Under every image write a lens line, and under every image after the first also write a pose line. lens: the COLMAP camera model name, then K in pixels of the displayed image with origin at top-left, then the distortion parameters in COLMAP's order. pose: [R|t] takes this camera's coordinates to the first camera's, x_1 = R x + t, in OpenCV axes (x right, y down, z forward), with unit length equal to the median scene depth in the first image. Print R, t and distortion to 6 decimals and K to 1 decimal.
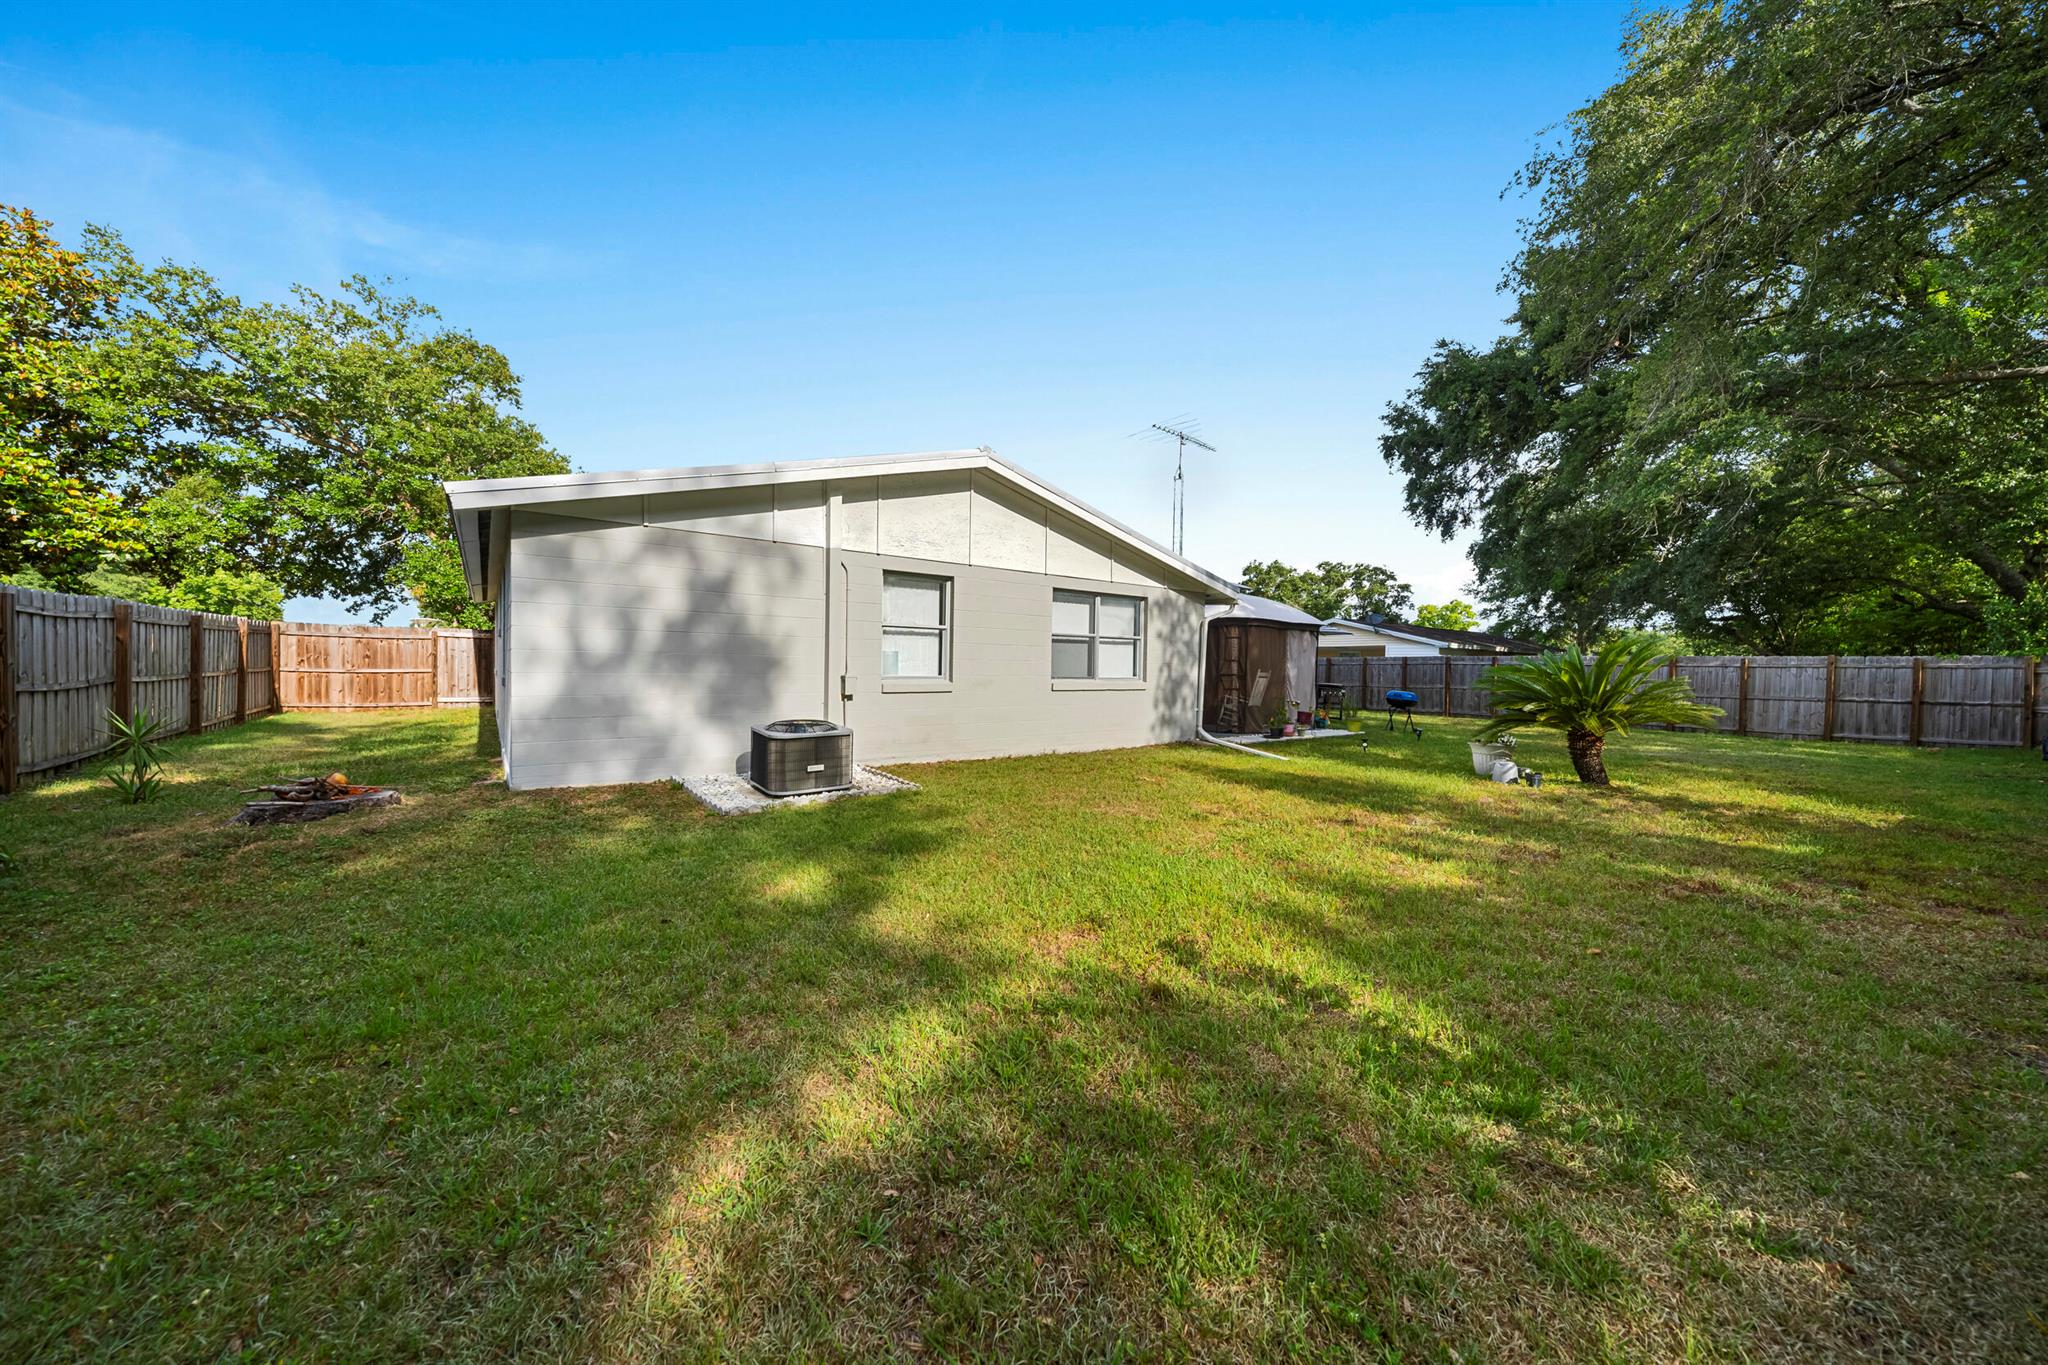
lens RADIAL K [[713.2, 0, 1028.0], [0, 713.2, 686.3], [0, 0, 1]] dist [0.000013, 0.000060]
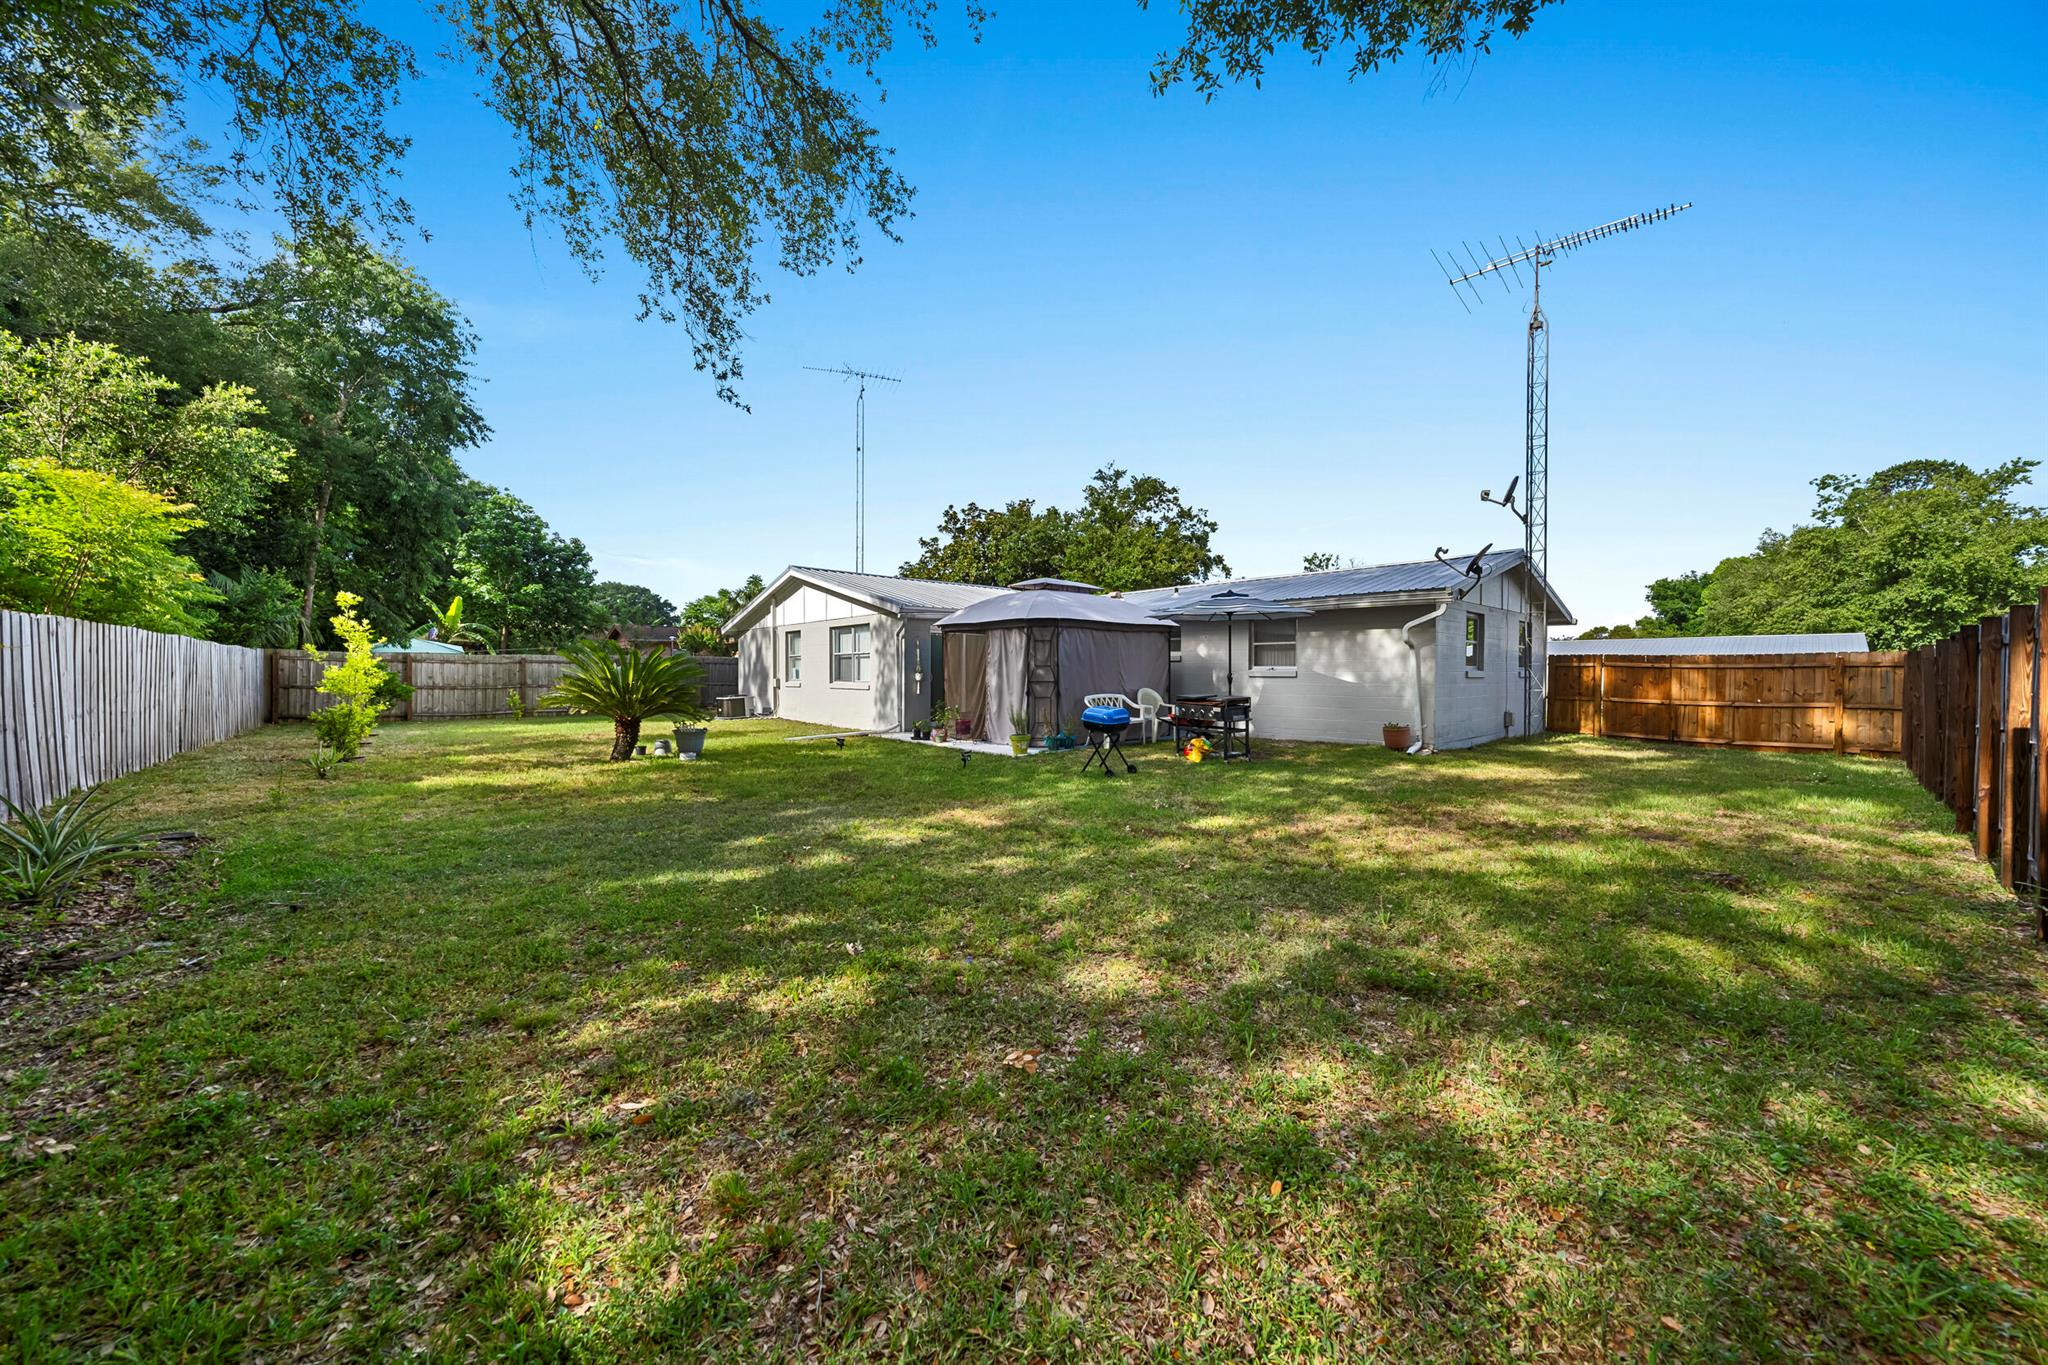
lens RADIAL K [[713.2, 0, 1028.0], [0, 713.2, 686.3], [0, 0, 1]] dist [0.000013, 0.000060]
pose [[0.080793, 0.005755, -0.996714, 1.104633], [-0.023587, 0.999714, 0.003860, -0.012459], [0.996452, 0.023198, 0.080906, 0.852245]]
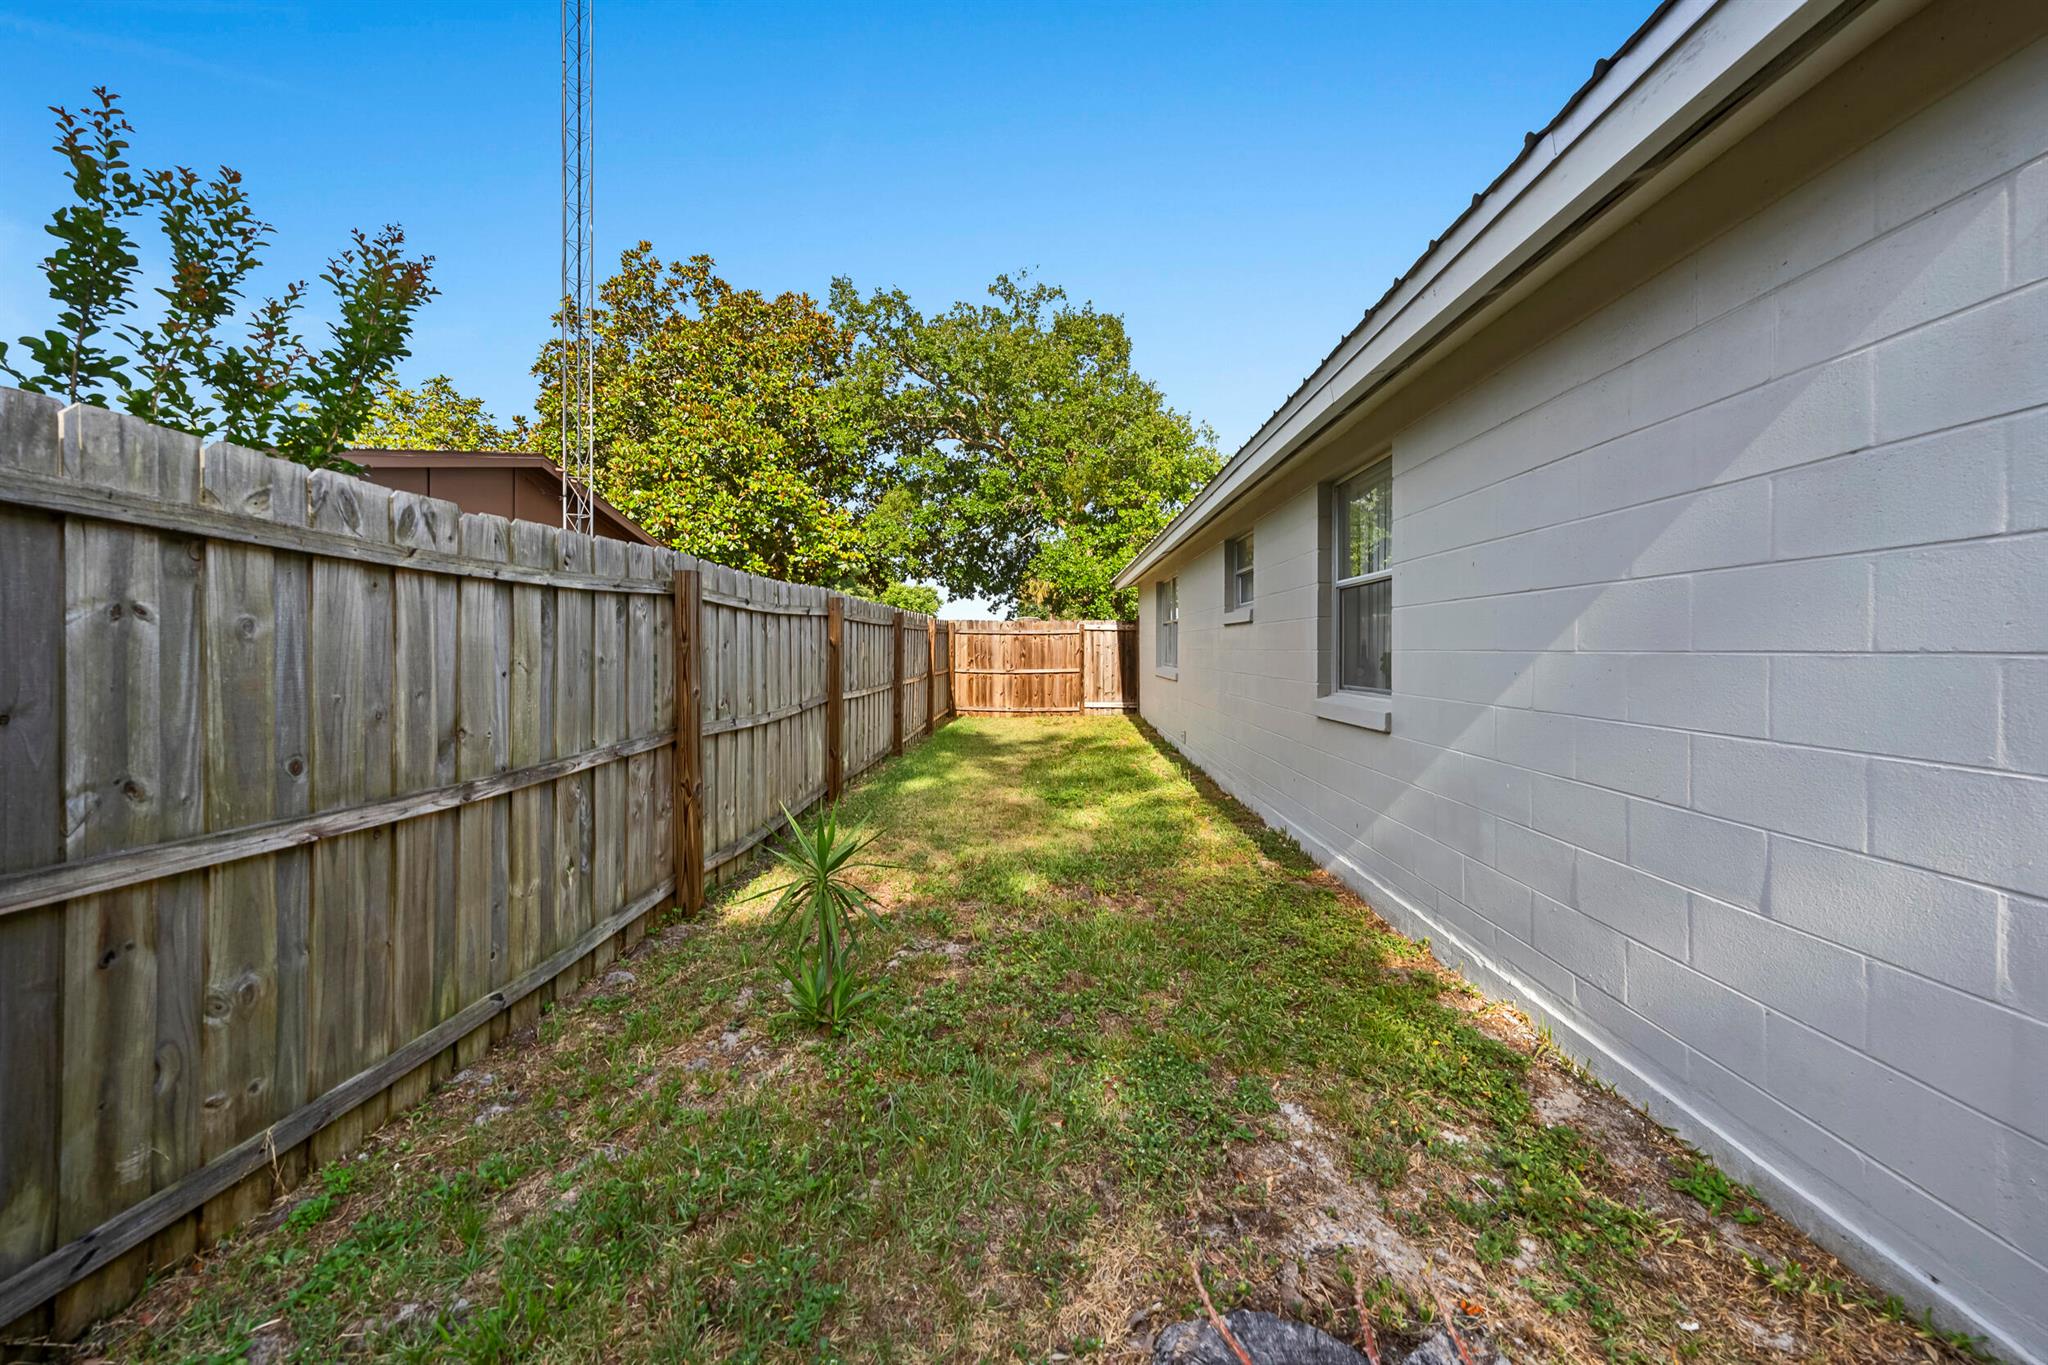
lens RADIAL K [[713.2, 0, 1028.0], [0, 713.2, 686.3], [0, 0, 1]] dist [0.000013, 0.000060]
pose [[0.781164, 0.015535, -0.624133, -0.360213], [-0.003983, 0.999794, 0.019900, -0.020595], [0.624314, -0.013059, 0.781065, 0.302668]]
